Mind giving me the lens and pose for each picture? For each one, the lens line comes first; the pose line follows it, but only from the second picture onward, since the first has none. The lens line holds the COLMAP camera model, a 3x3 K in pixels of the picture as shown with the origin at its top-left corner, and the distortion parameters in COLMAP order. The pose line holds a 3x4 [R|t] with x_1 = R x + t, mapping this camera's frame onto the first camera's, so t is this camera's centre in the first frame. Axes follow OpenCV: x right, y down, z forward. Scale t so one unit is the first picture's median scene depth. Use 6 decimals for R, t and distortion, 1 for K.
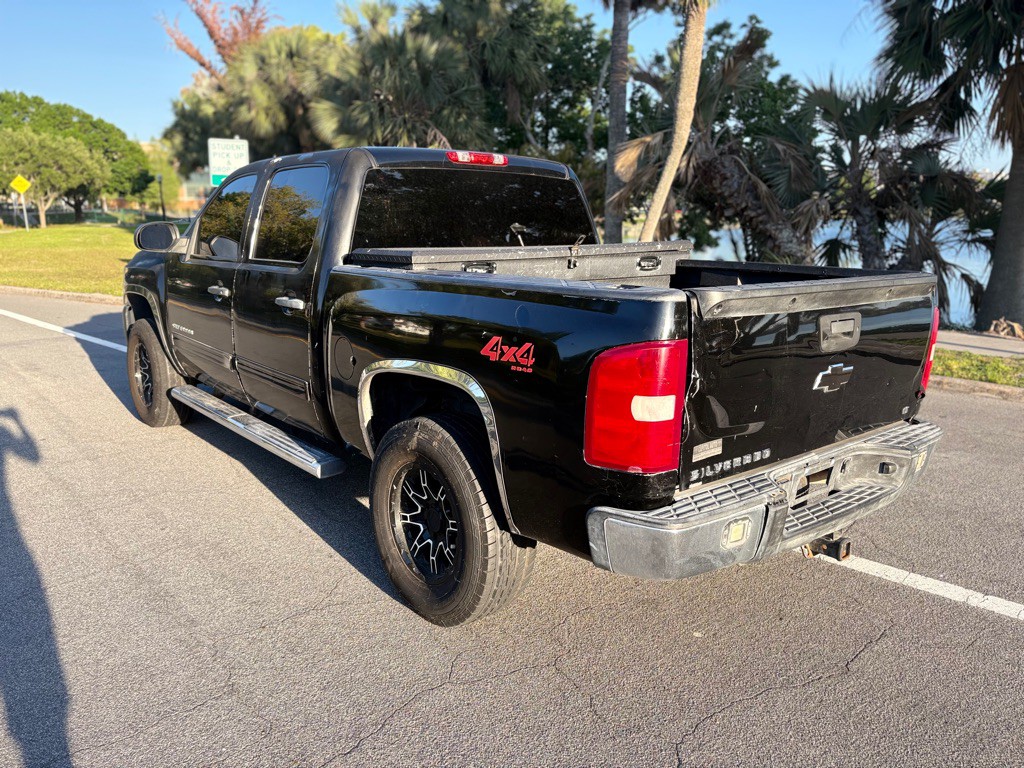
lens RADIAL K [[782.0, 0, 509.9], [0, 782.0, 380.3], [0, 0, 1]] dist [0.052365, -0.051167]
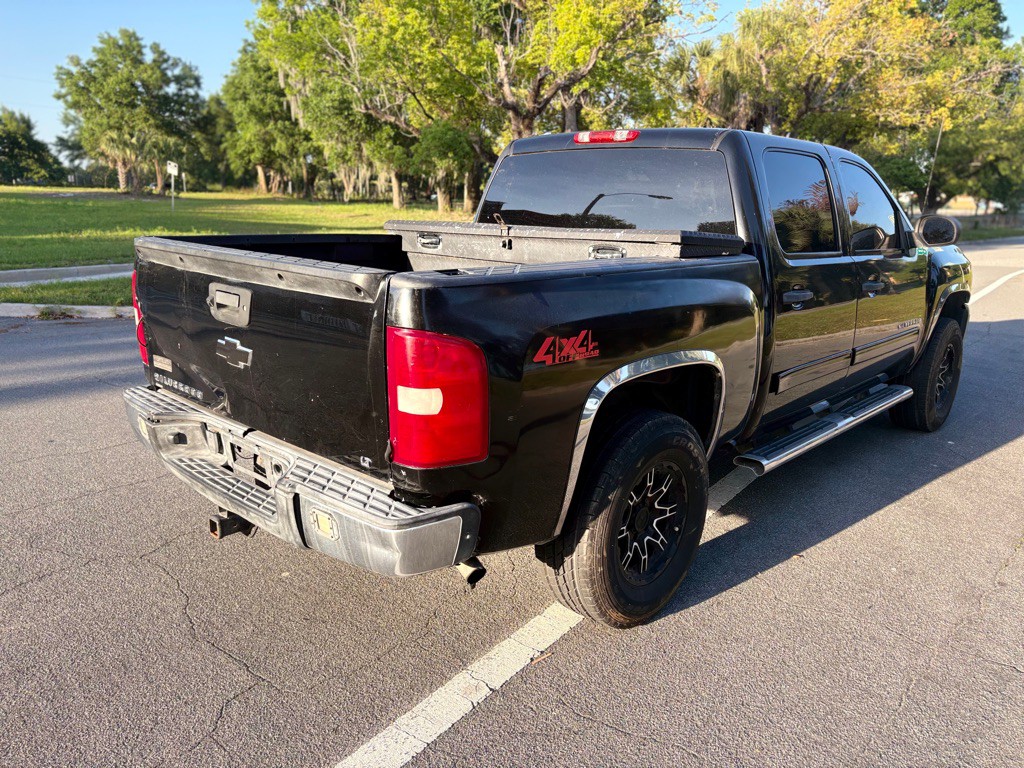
lens RADIAL K [[769.8, 0, 512.0], [0, 769.8, 384.0], [0, 0, 1]] dist [0.078746, -0.084234]
pose [[0.120215, 0.222979, -0.967382, 1.030480], [-0.223849, 0.955442, 0.192409, -0.167700], [0.967181, 0.193417, 0.164772, 0.880796]]
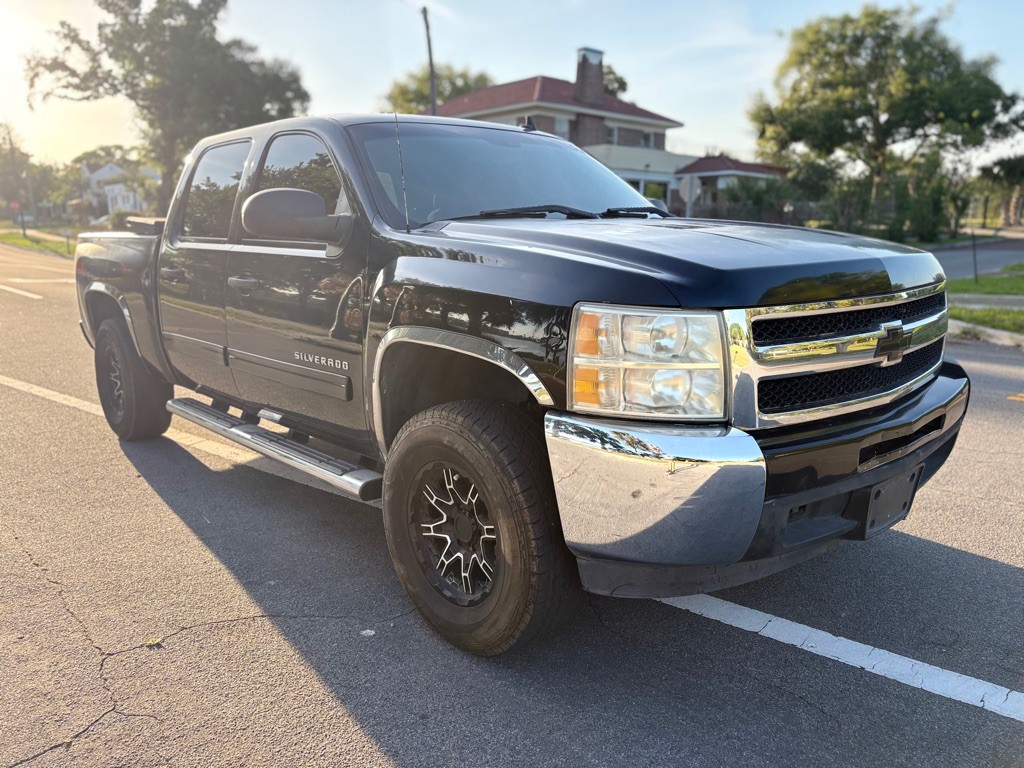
lens RADIAL K [[778.8, 0, 512.0], [0, 778.8, 384.0], [0, 0, 1]] dist [0.067439, -0.079094]
pose [[-0.999467, 0.007407, -0.031799, -0.343777], [-0.005502, 0.921792, 0.387645, -0.461566], [0.032183, 0.387614, -0.921260, 2.497171]]
